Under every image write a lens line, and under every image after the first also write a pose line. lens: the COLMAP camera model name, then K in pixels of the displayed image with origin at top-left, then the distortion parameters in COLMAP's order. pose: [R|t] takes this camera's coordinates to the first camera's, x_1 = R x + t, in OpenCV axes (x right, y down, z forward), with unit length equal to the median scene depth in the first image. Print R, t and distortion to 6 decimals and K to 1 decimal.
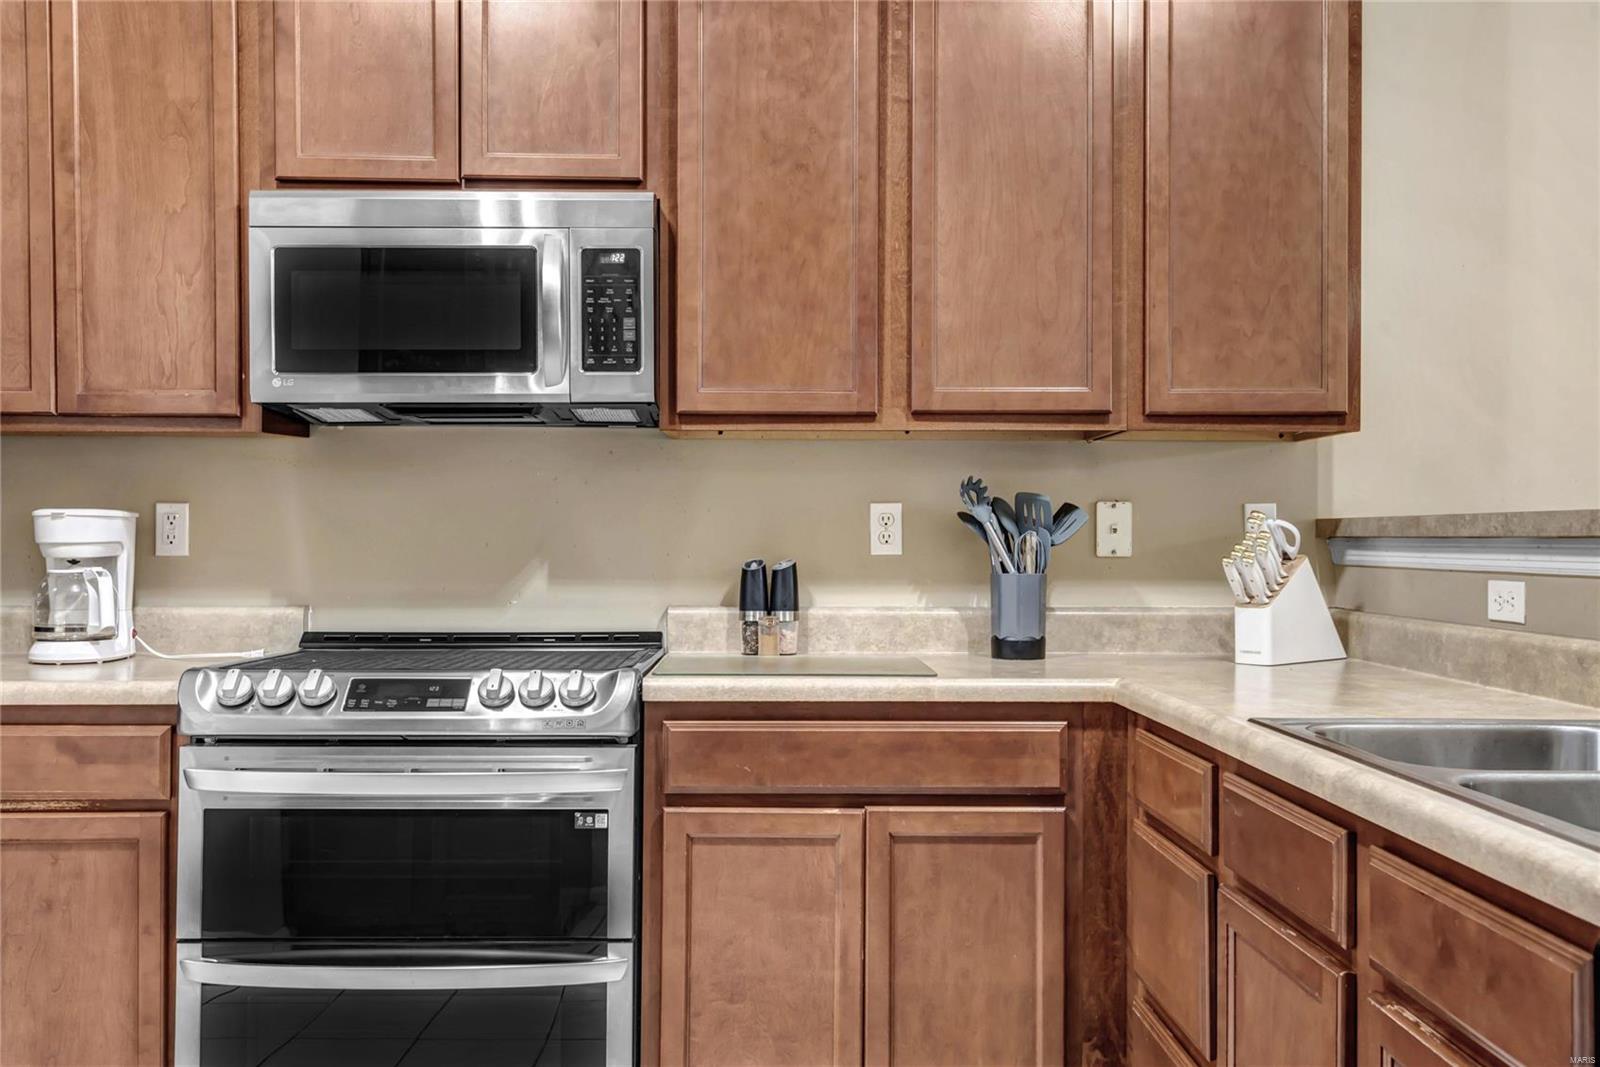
lens RADIAL K [[1424.5, 0, 800.0], [0, 1424.5, 533.5], [0, 0, 1]] dist [0.011005, 0.001183]
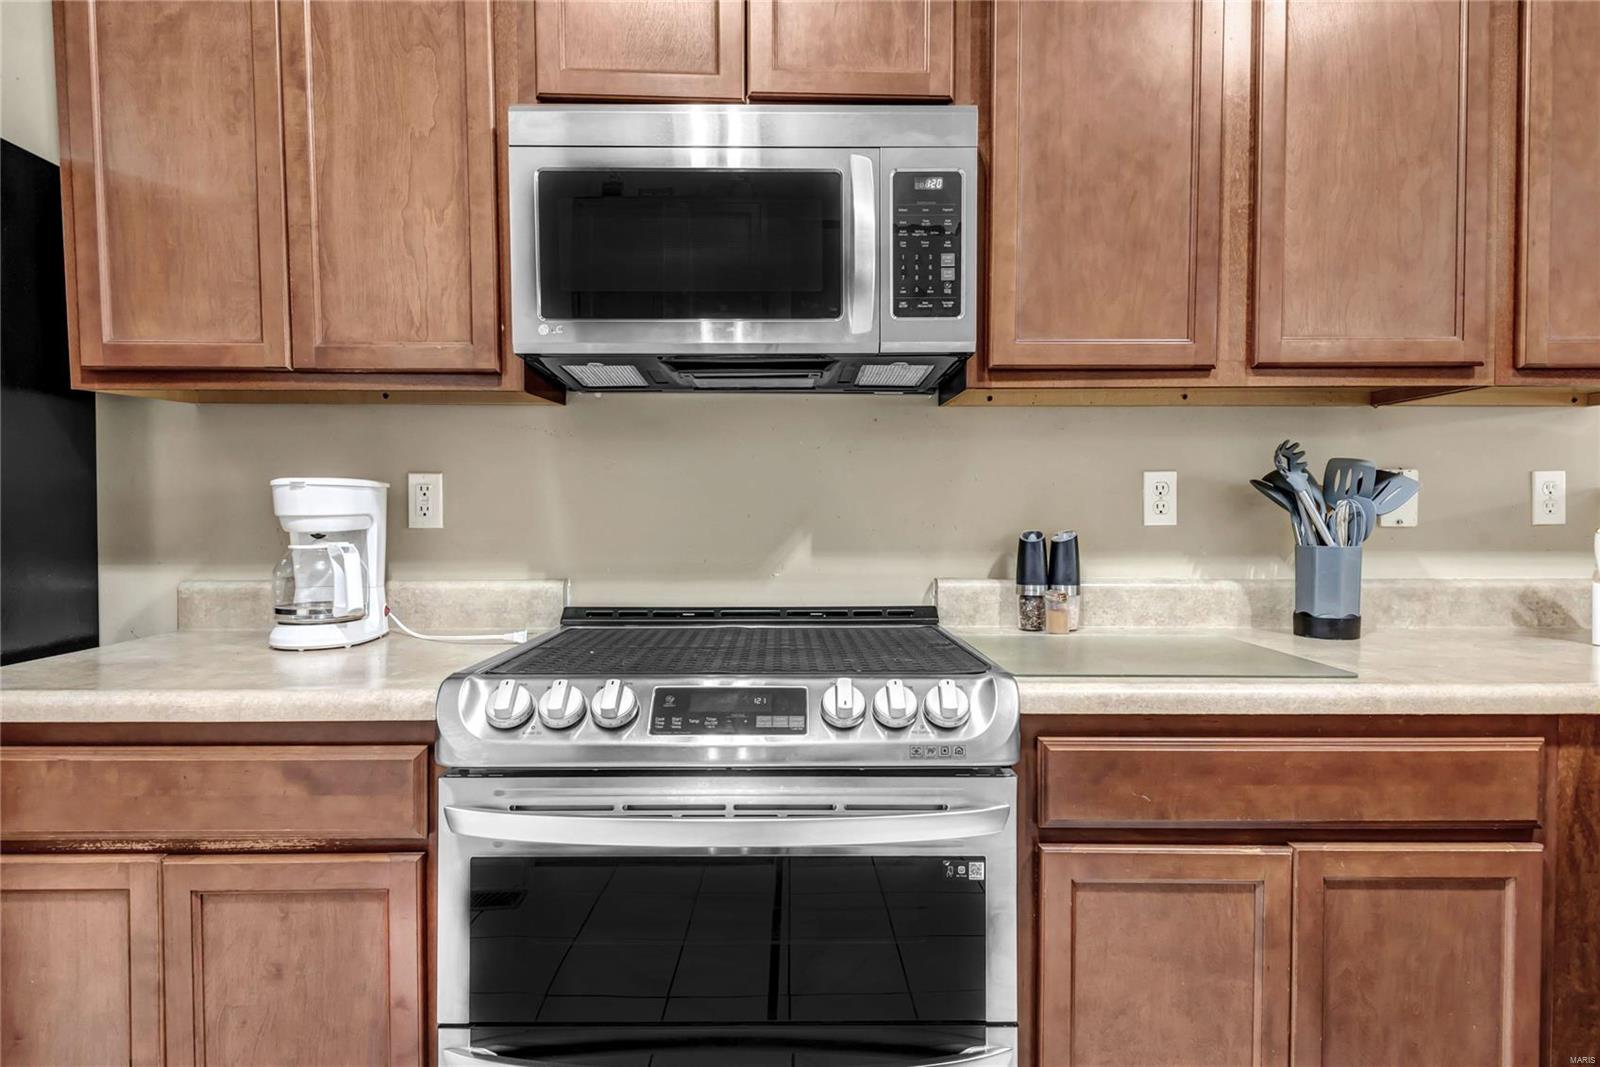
lens RADIAL K [[862.6, 0, 797.0], [0, 862.6, 529.5], [0, 0, 1]] dist [0.032934, -0.026494]
pose [[0.999952, -0.002288, -0.009532, -0.201220], [0.002561, 0.999581, 0.028819, 0.000419], [0.009462, -0.028842, 0.999539, 0.457268]]
